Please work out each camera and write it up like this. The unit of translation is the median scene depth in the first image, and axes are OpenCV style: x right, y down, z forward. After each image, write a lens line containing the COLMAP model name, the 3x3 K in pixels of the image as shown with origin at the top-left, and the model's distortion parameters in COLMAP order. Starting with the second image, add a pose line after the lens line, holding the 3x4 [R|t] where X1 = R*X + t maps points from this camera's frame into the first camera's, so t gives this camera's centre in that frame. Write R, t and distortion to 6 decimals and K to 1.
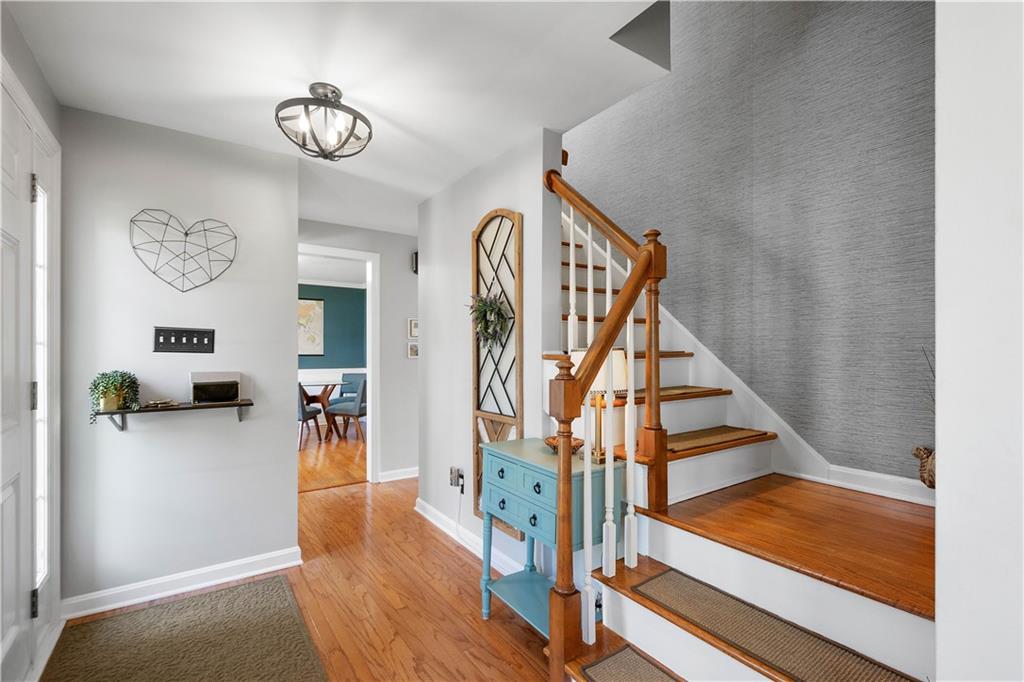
lens RADIAL K [[449.5, 0, 516.1], [0, 449.5, 355.3], [0, 0, 1]] dist [0.000539, -0.000131]
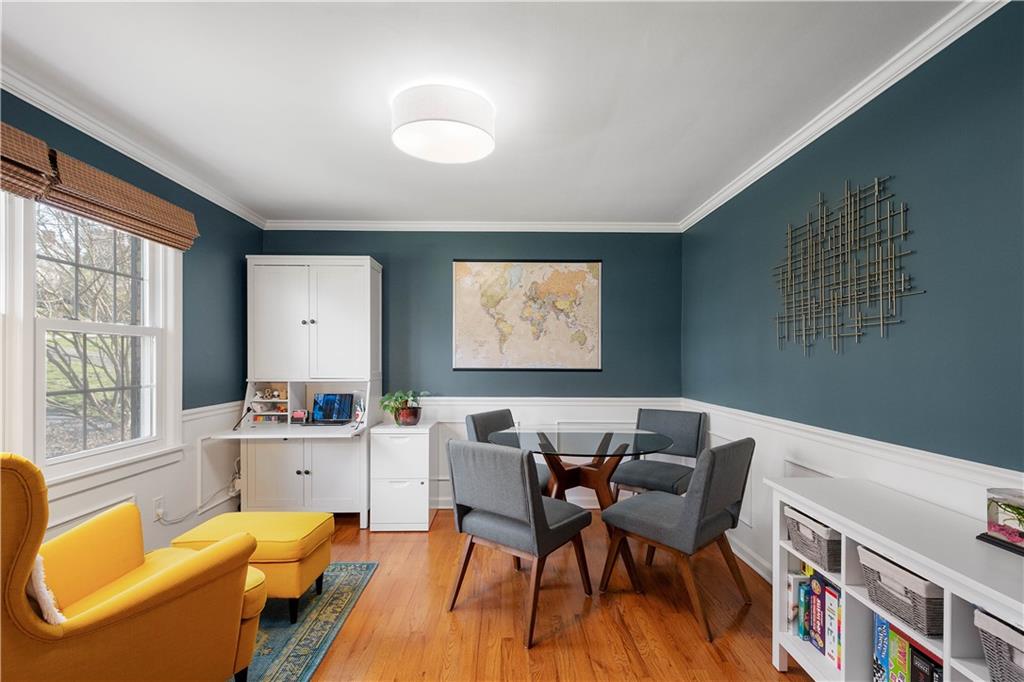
lens RADIAL K [[446.9, 0, 509.4], [0, 446.9, 349.0], [0, 0, 1]] dist [0.002590, -0.000149]
pose [[0.815548, -0.006226, -0.578656, -0.257602], [-0.008208, 0.999717, -0.022325, -0.013075], [0.578632, 0.022956, 0.815266, 0.617594]]
